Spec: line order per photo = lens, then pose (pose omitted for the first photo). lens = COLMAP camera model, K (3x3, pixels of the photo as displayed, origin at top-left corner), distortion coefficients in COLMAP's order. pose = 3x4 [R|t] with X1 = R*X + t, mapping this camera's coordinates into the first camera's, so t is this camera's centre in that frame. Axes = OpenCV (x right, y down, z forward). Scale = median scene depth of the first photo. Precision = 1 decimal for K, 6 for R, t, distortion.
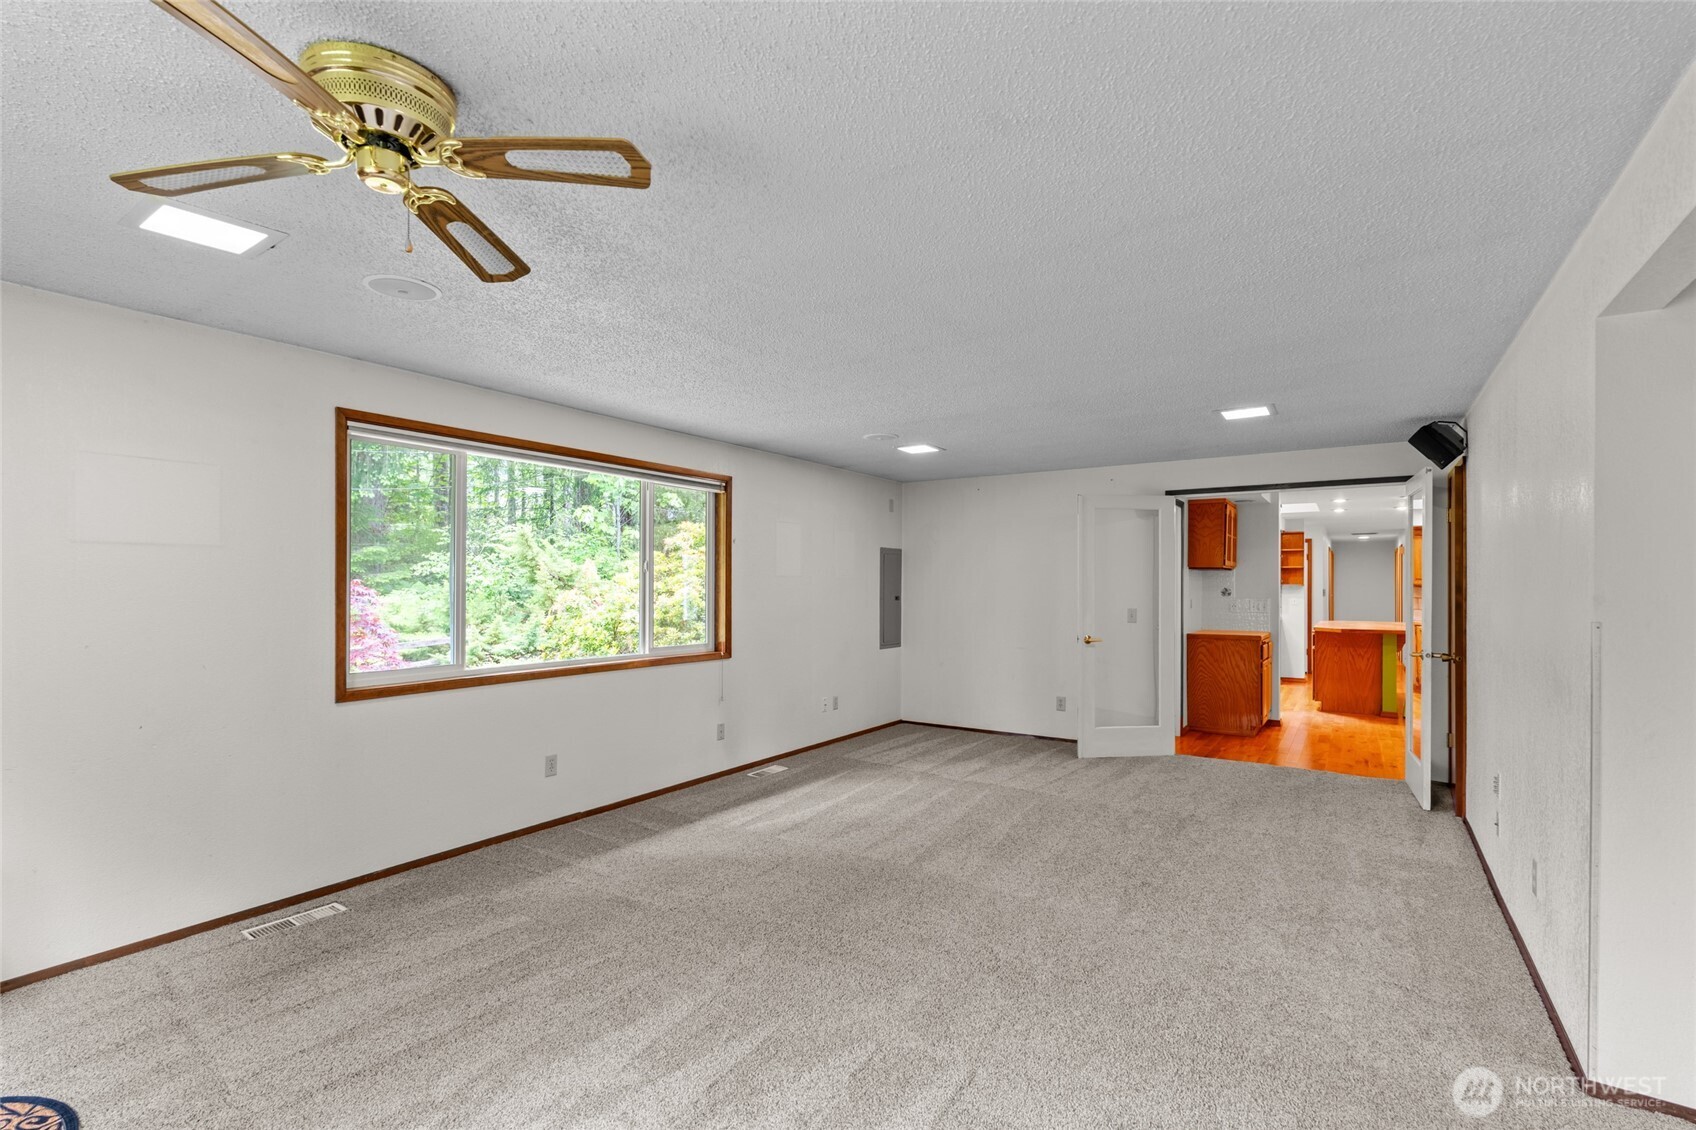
lens RADIAL K [[758.6, 0, 856.1], [0, 758.6, 580.0], [0, 0, 1]] dist [-0.001709, 0.001073]
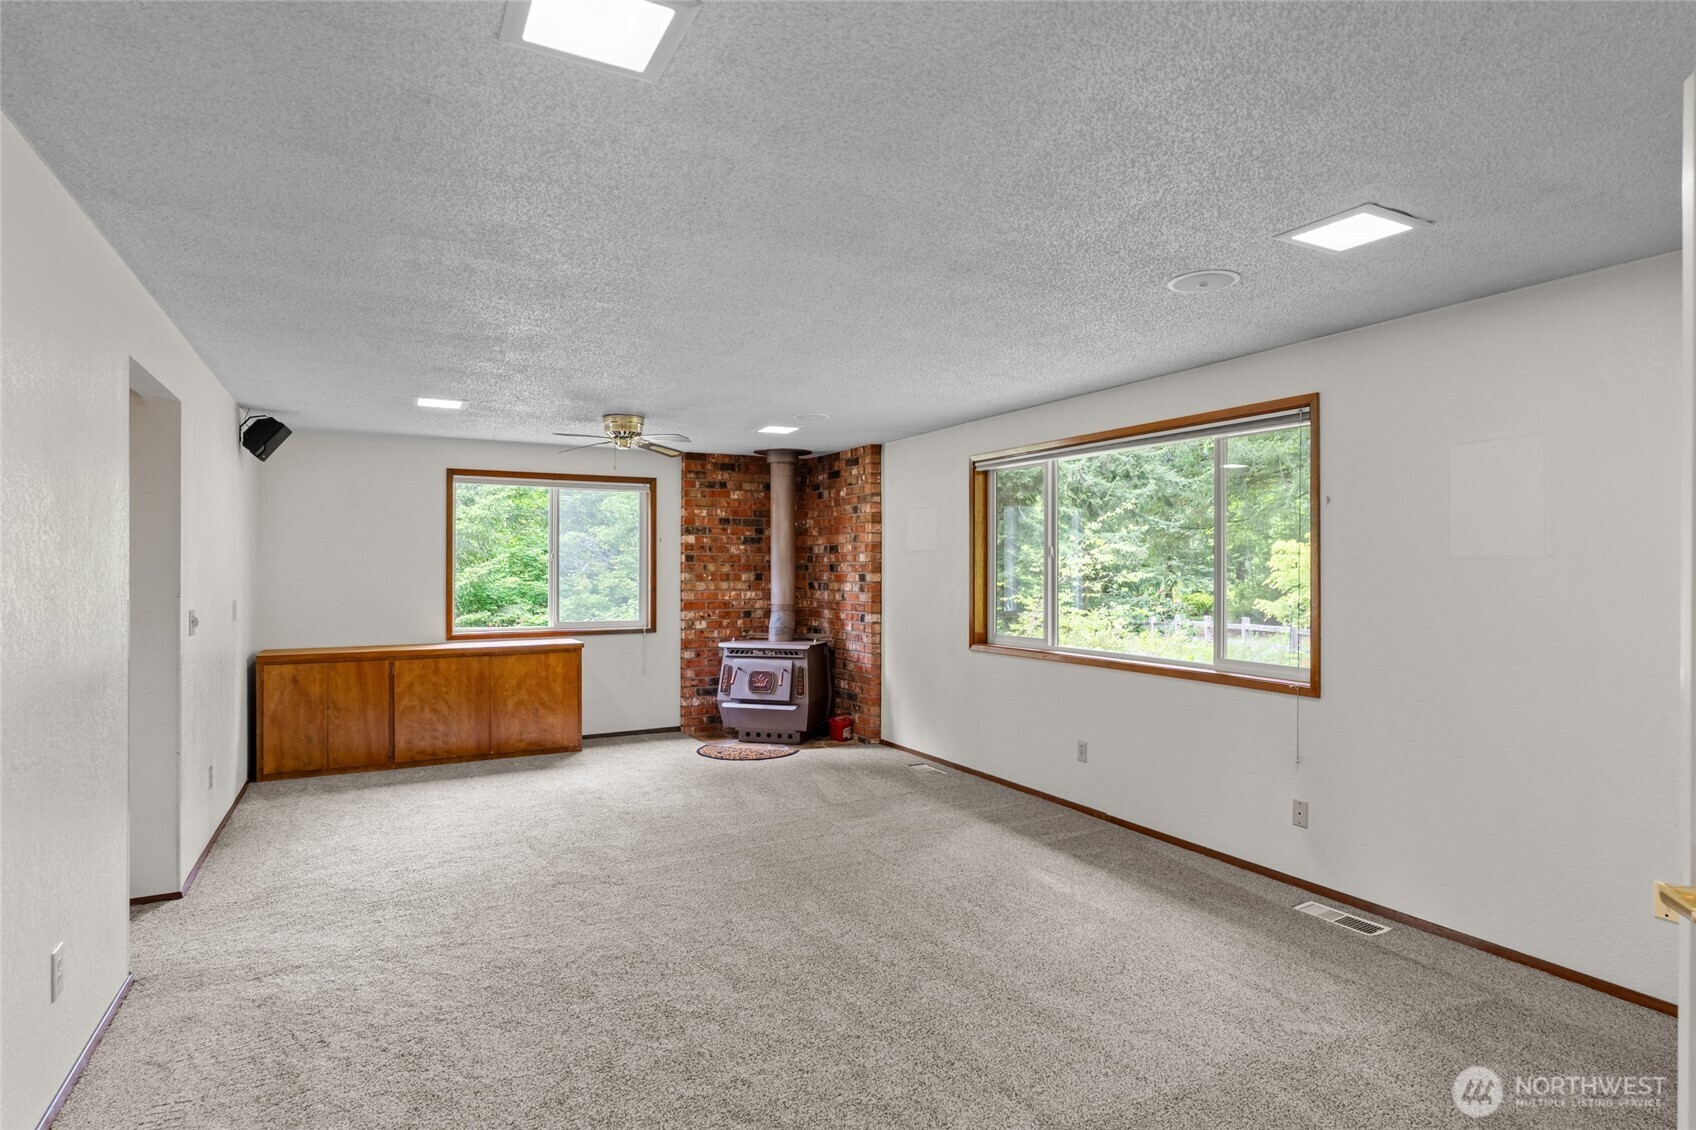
lens RADIAL K [[924.4, 0, 854.5], [0, 924.4, 557.0], [0, 0, 1]] dist [-0.005900, -0.001354]
pose [[-0.481673, -0.016196, -0.876201, 0.759462], [0.000181, 0.999827, -0.018581, 0.007392], [0.876351, -0.009109, -0.481587, 1.215385]]
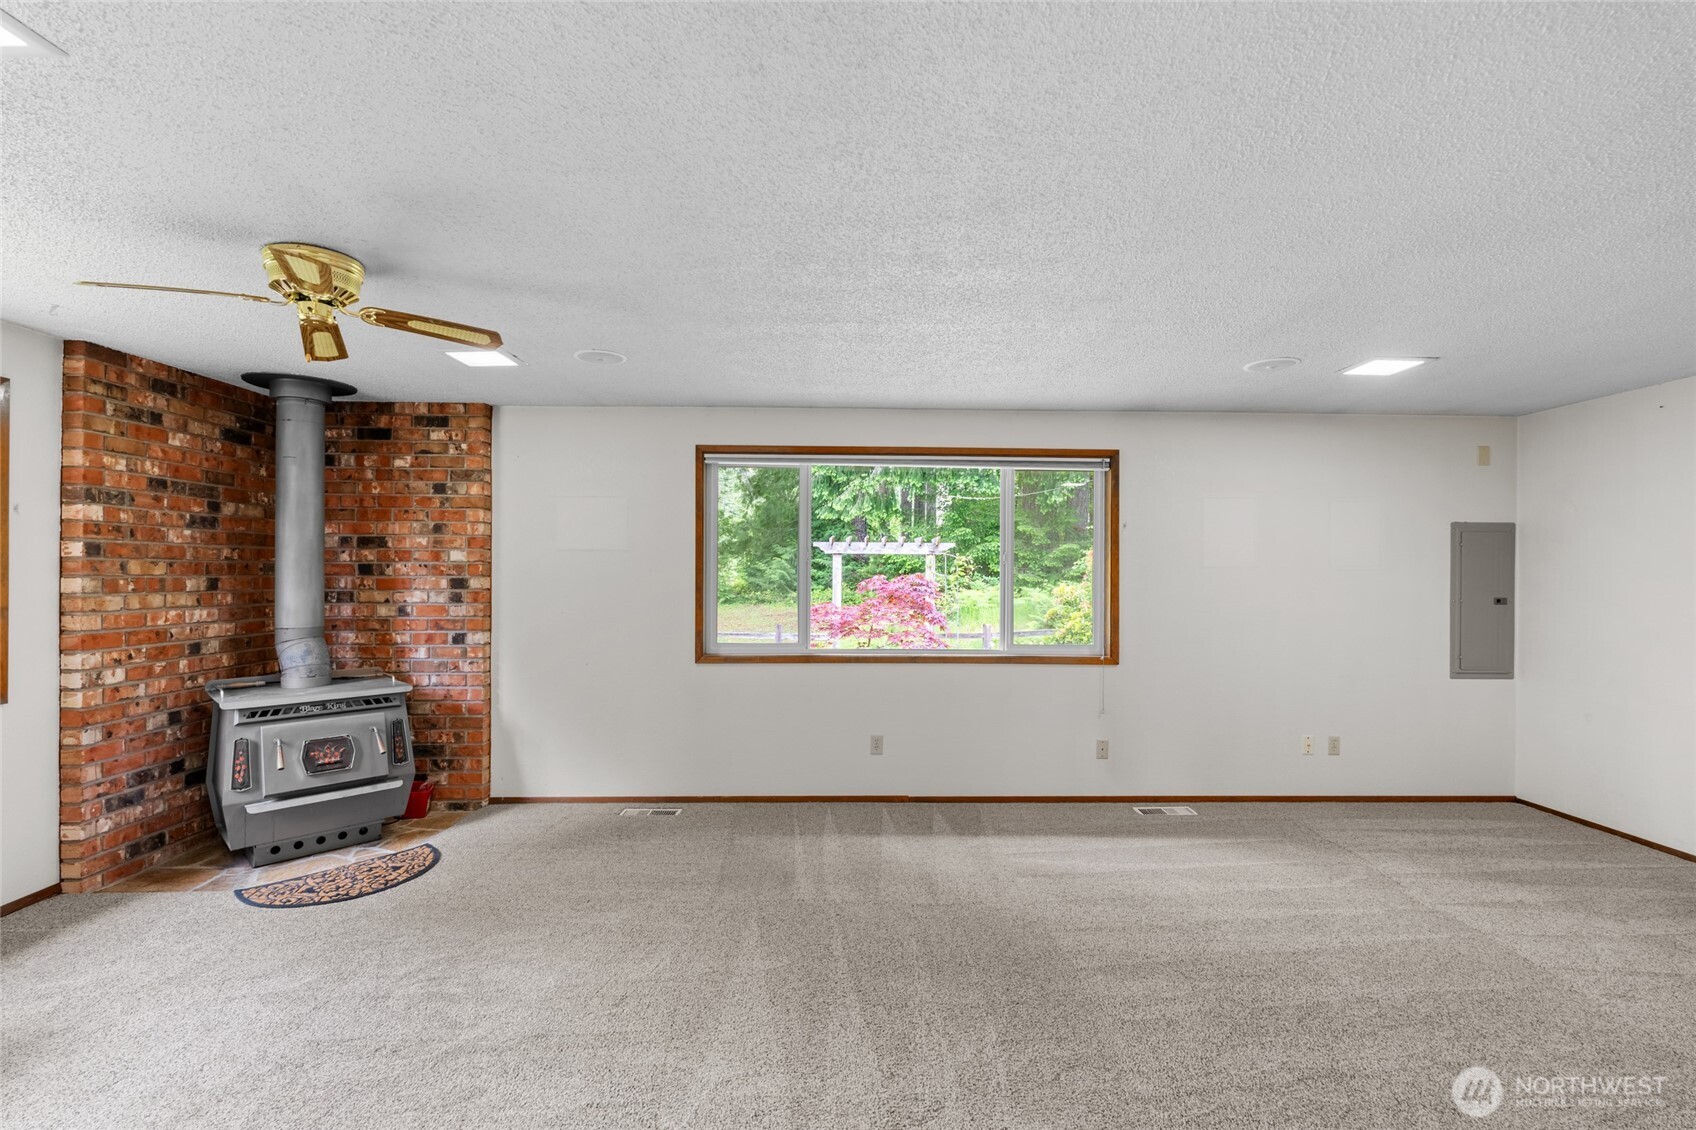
lens RADIAL K [[758.6, 0, 861.0], [0, 758.6, 567.1], [0, 0, 1]] dist [-0.001709, 0.001073]
pose [[0.573812, -0.008112, -0.818947, 0.427404], [0.001333, 0.999959, -0.008971, 0.002256], [0.818986, 0.004056, 0.573799, 0.331717]]
